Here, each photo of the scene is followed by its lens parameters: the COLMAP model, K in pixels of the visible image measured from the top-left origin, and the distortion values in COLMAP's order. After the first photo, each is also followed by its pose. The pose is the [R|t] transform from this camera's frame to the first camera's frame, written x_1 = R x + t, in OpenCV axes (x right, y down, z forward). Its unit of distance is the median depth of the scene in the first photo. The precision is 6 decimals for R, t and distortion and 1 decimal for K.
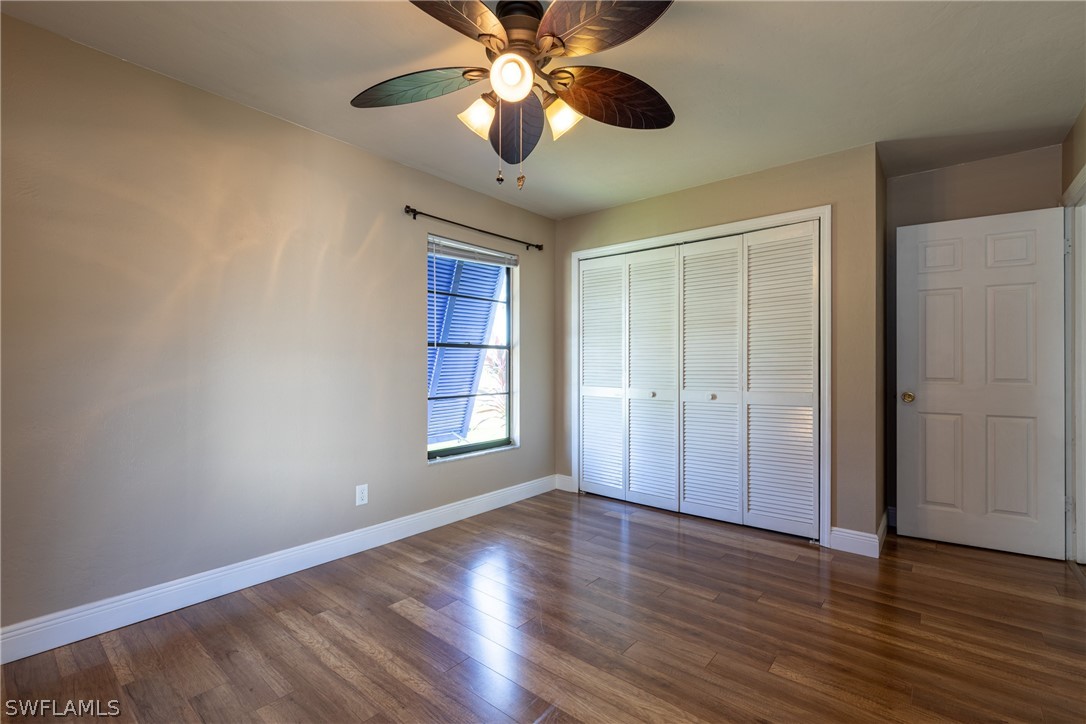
lens RADIAL K [[467.5, 0, 543.0], [0, 467.5, 362.0], [0, 0, 1]] dist [-0.000125, -0.000309]
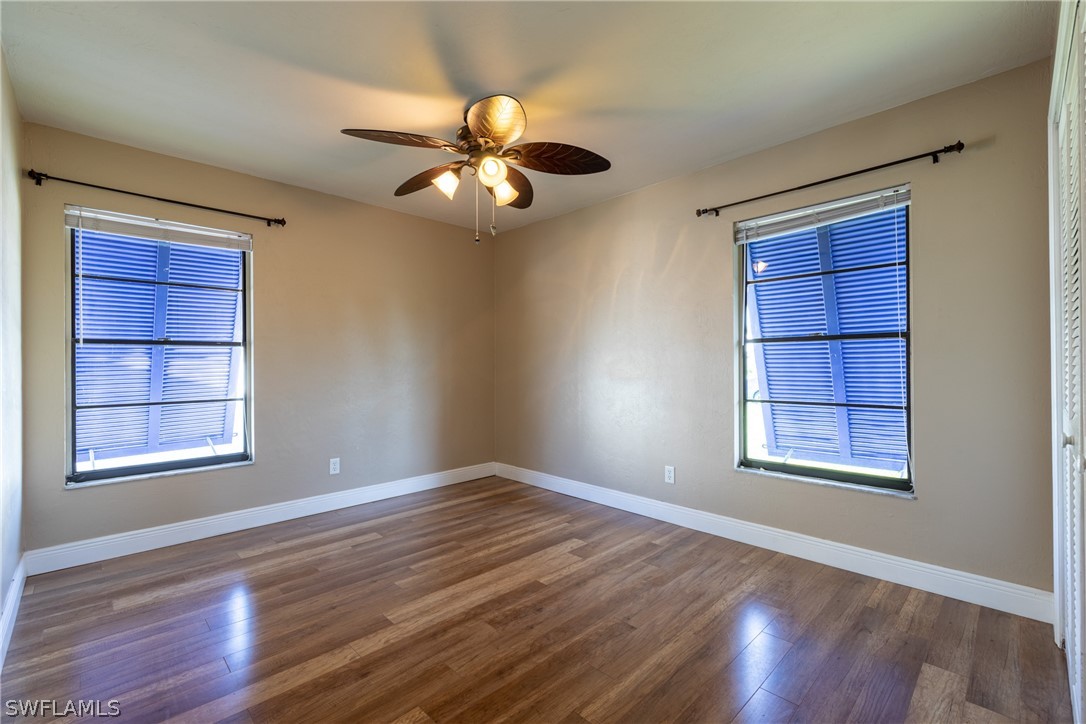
lens RADIAL K [[467.5, 0, 543.0], [0, 467.5, 362.0], [0, 0, 1]] dist [-0.000125, -0.000309]
pose [[-0.089065, -0.004446, -0.996016, 0.990670], [0.010875, 0.999926, -0.005436, 0.005181], [0.995966, -0.011316, -0.089010, 0.966471]]
